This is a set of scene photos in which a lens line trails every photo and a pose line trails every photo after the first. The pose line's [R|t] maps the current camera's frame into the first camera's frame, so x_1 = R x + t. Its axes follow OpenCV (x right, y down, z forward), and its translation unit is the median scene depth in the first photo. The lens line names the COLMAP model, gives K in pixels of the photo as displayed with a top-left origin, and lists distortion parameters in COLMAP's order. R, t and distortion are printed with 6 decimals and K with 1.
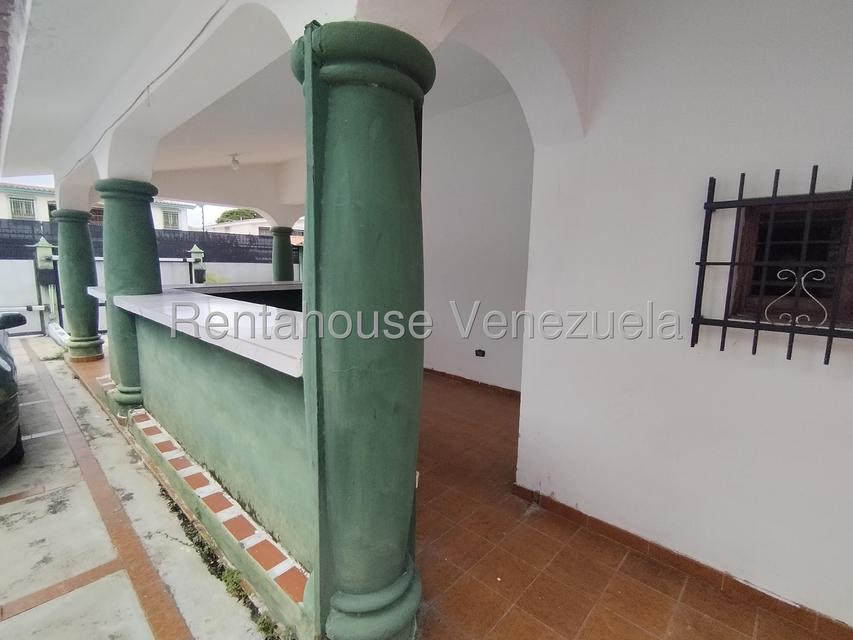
lens RADIAL K [[404.2, 0, 426.3], [0, 404.2, 319.4], [0, 0, 1]] dist [-0.006007, 0.001843]
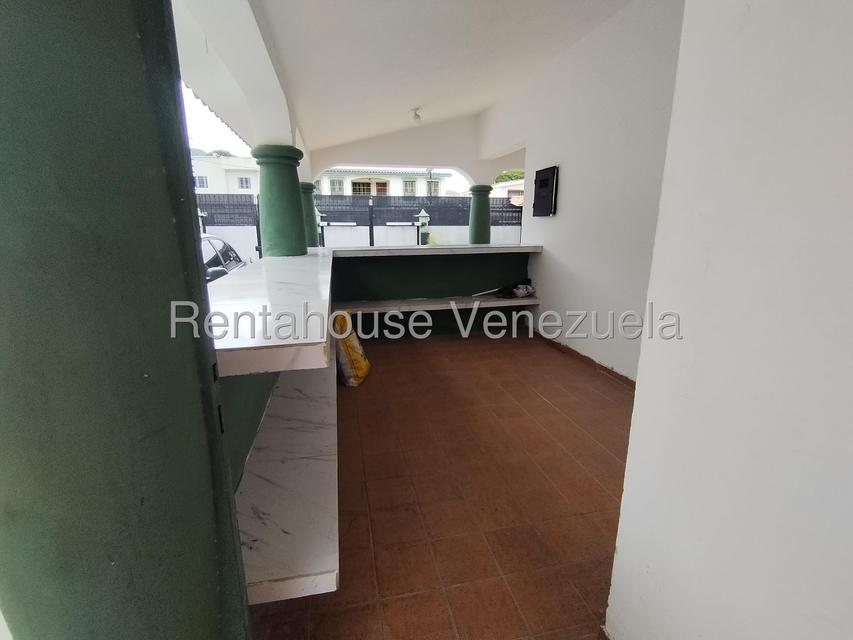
lens RADIAL K [[404.2, 0, 426.3], [0, 404.2, 320.0], [0, 0, 1]] dist [-0.006007, 0.001843]
pose [[0.823575, 0.116540, -0.555105, 0.066115], [-0.066039, 0.991710, 0.110225, -0.011921], [0.563349, -0.054120, 0.824444, 0.104903]]
